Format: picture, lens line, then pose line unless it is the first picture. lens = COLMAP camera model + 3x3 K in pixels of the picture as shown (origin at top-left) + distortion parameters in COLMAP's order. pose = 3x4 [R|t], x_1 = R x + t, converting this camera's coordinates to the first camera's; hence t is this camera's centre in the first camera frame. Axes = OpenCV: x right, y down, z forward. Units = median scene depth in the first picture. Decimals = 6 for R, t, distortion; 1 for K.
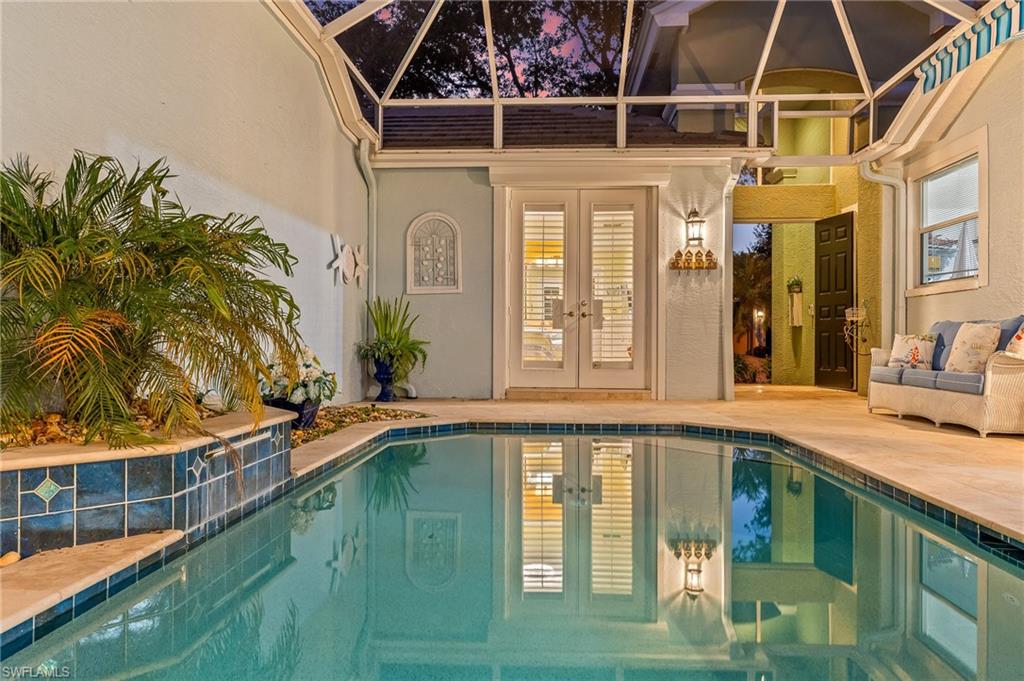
lens RADIAL K [[711.6, 0, 506.8], [0, 711.6, 339.1], [0, 0, 1]] dist [-0.008406, 0.003443]
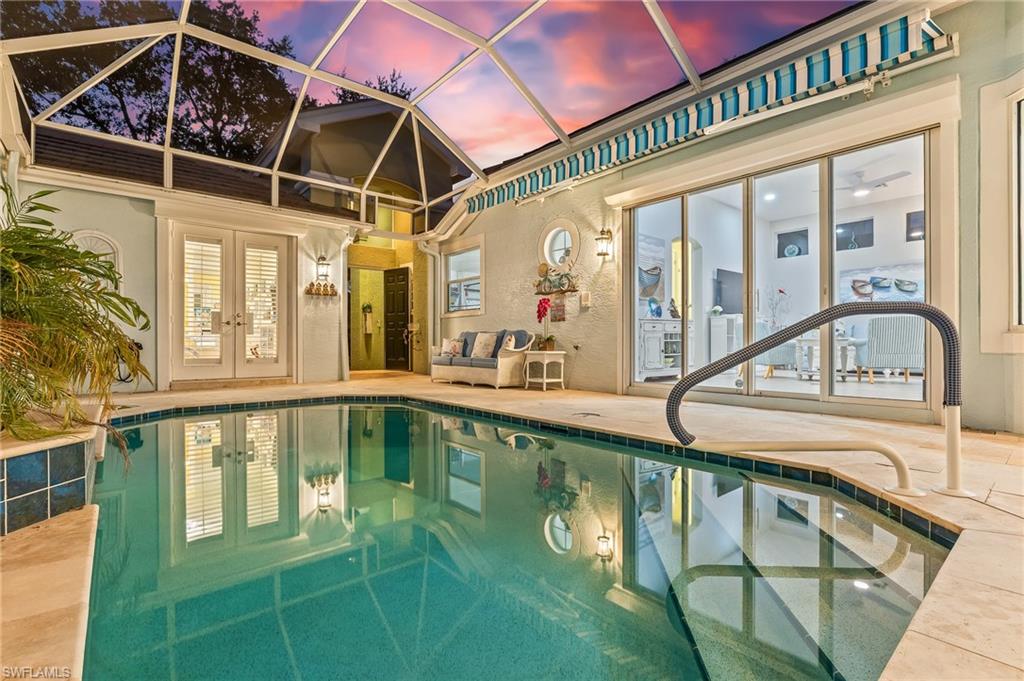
lens RADIAL K [[480.1, 0, 509.1], [0, 480.1, 344.7], [0, 0, 1]] dist [-0.000117, 0.000280]
pose [[0.724394, -0.007479, 0.689346, -0.154160], [0.003055, 0.999966, 0.007639, 0.000246], [-0.689379, -0.003428, 0.724392, -0.014631]]
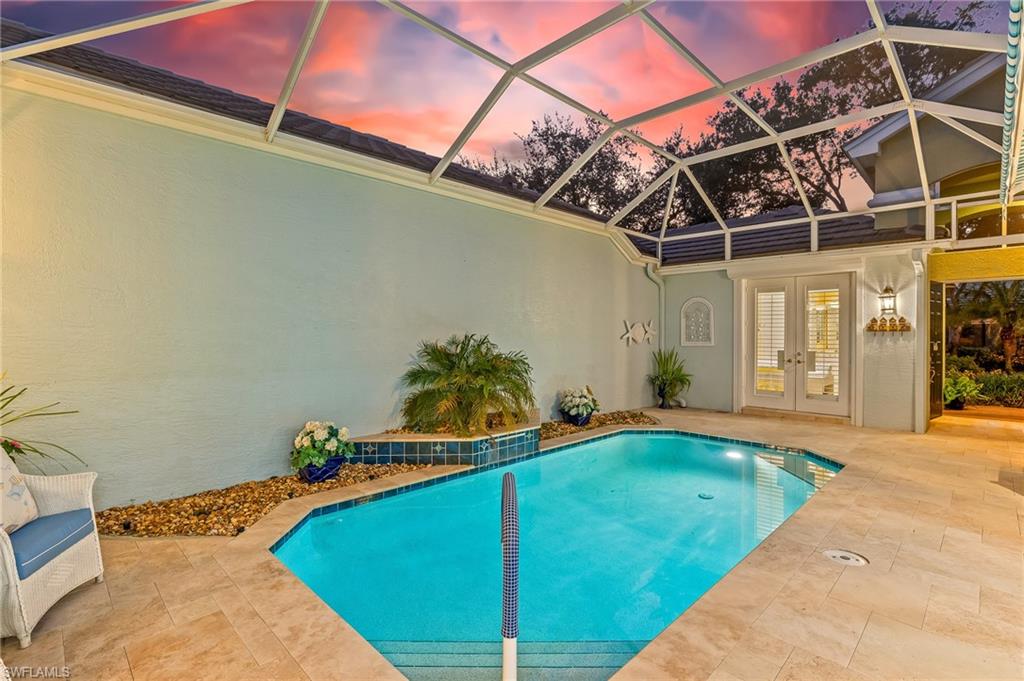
lens RADIAL K [[480.1, 0, 508.0], [0, 480.1, 342.6], [0, 0, 1]] dist [-0.000117, 0.000280]
pose [[0.750148, 0.005430, -0.661247, 0.325379], [0.005498, 0.999881, 0.014448, -0.094575], [0.661247, -0.014473, 0.750029, -0.153619]]
